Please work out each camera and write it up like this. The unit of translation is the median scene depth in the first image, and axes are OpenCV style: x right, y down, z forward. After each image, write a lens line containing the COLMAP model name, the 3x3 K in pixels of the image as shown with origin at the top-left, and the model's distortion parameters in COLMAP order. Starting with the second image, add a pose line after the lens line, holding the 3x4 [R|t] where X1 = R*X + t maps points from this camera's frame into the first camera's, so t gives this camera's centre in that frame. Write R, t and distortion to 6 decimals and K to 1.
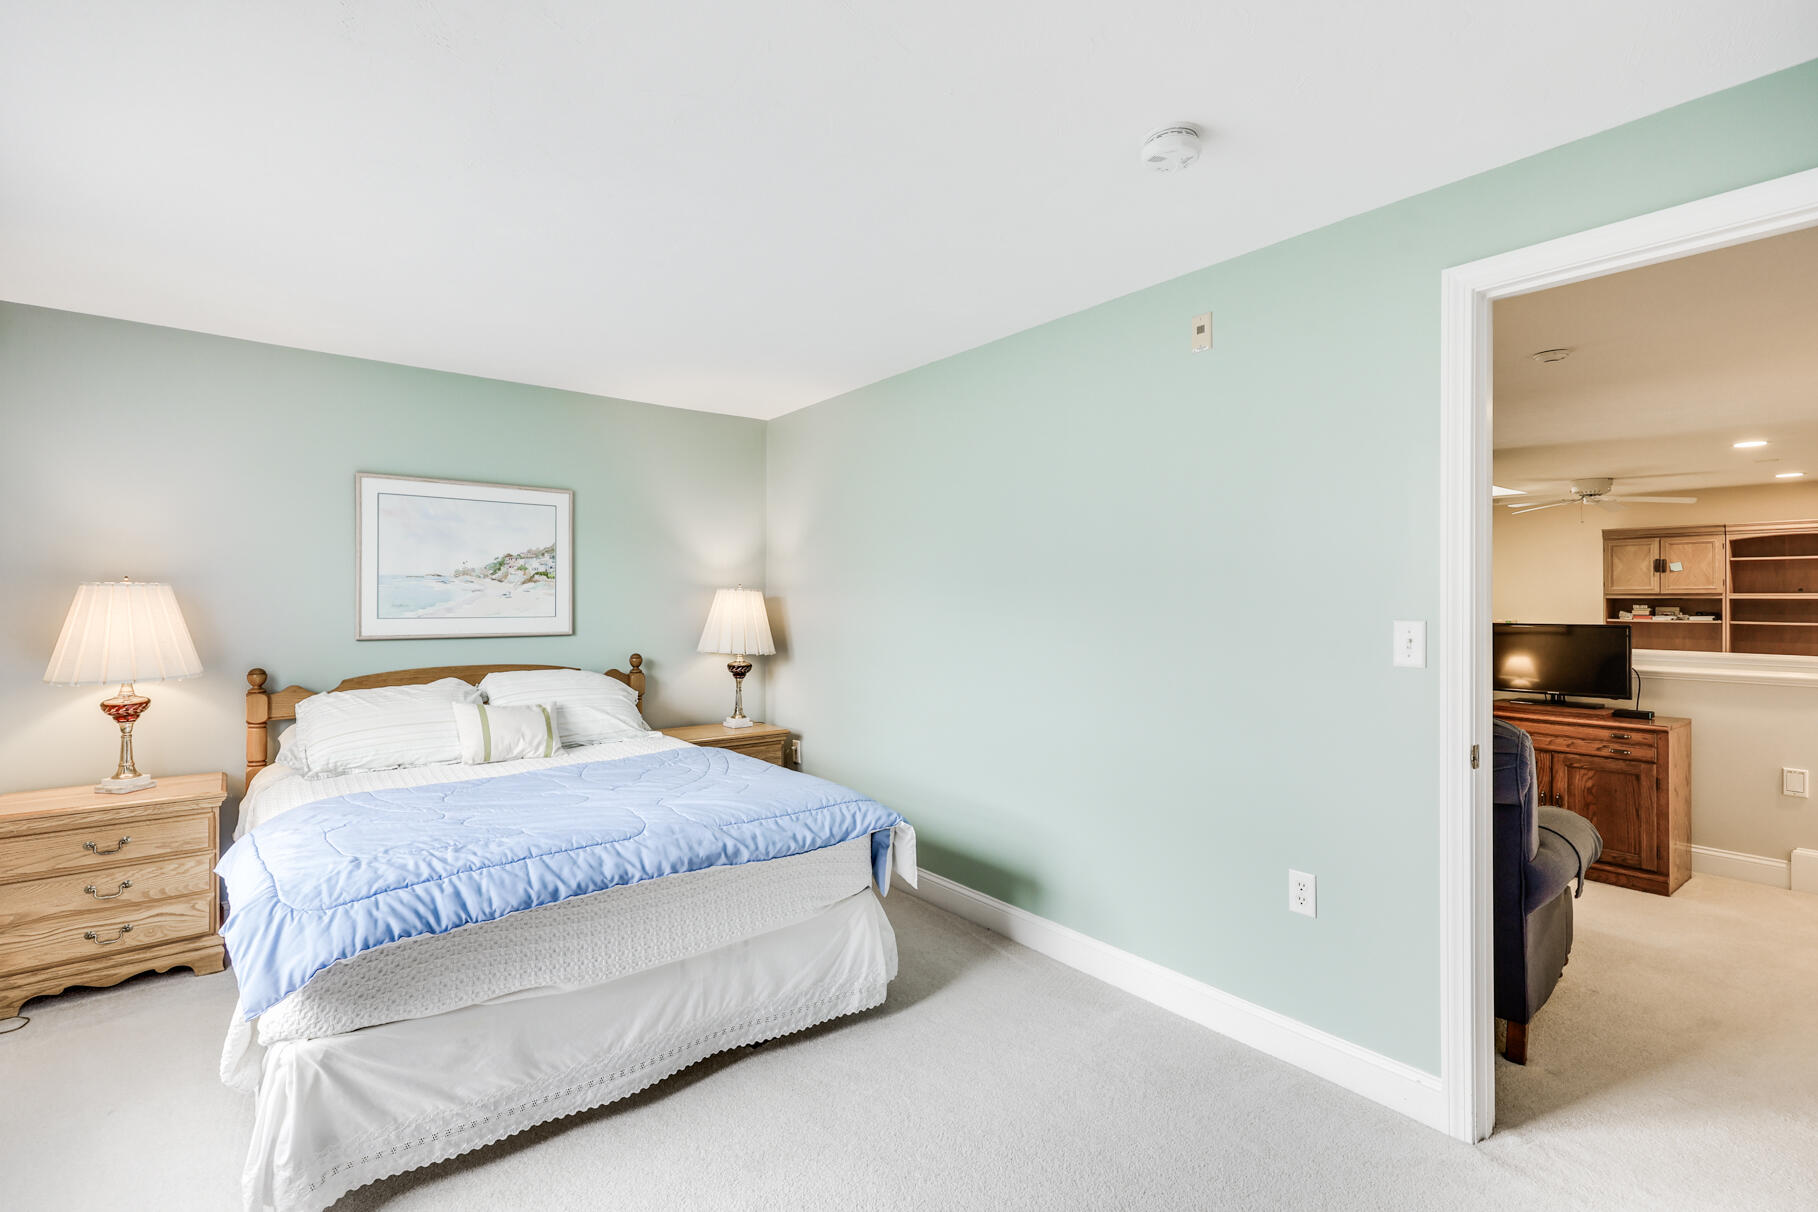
lens RADIAL K [[773.5, 0, 916.6], [0, 773.5, 600.1], [0, 0, 1]] dist [0.002719, 0.000356]
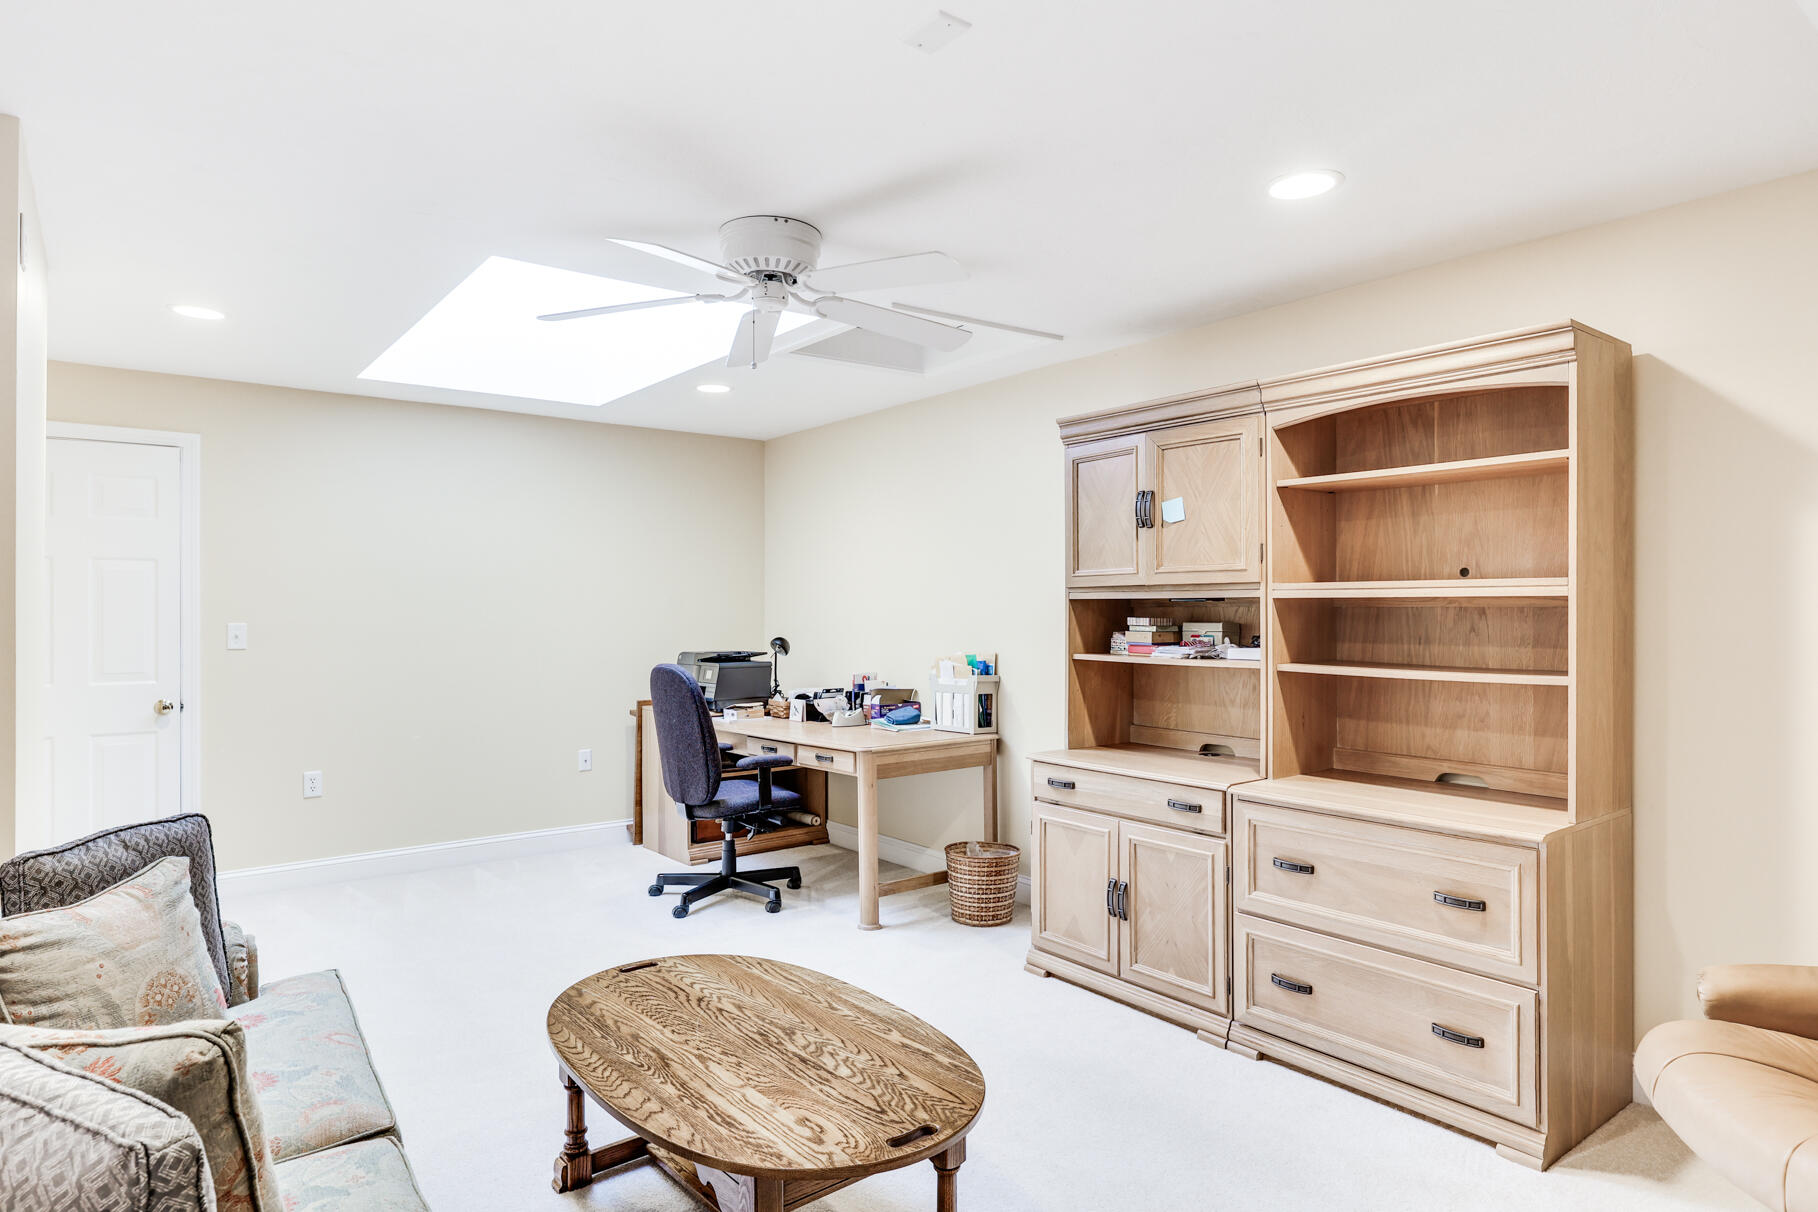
lens RADIAL K [[1030.2, 0, 909.0], [0, 1030.2, 606.0], [0, 0, 1]] dist [0.002003, 0.000340]
pose [[0.999995, -0.003114, 0.000971, 0.874662], [0.003112, 0.999994, 0.001270, 0.000409], [-0.000975, -0.001267, 0.999999, 0.535267]]
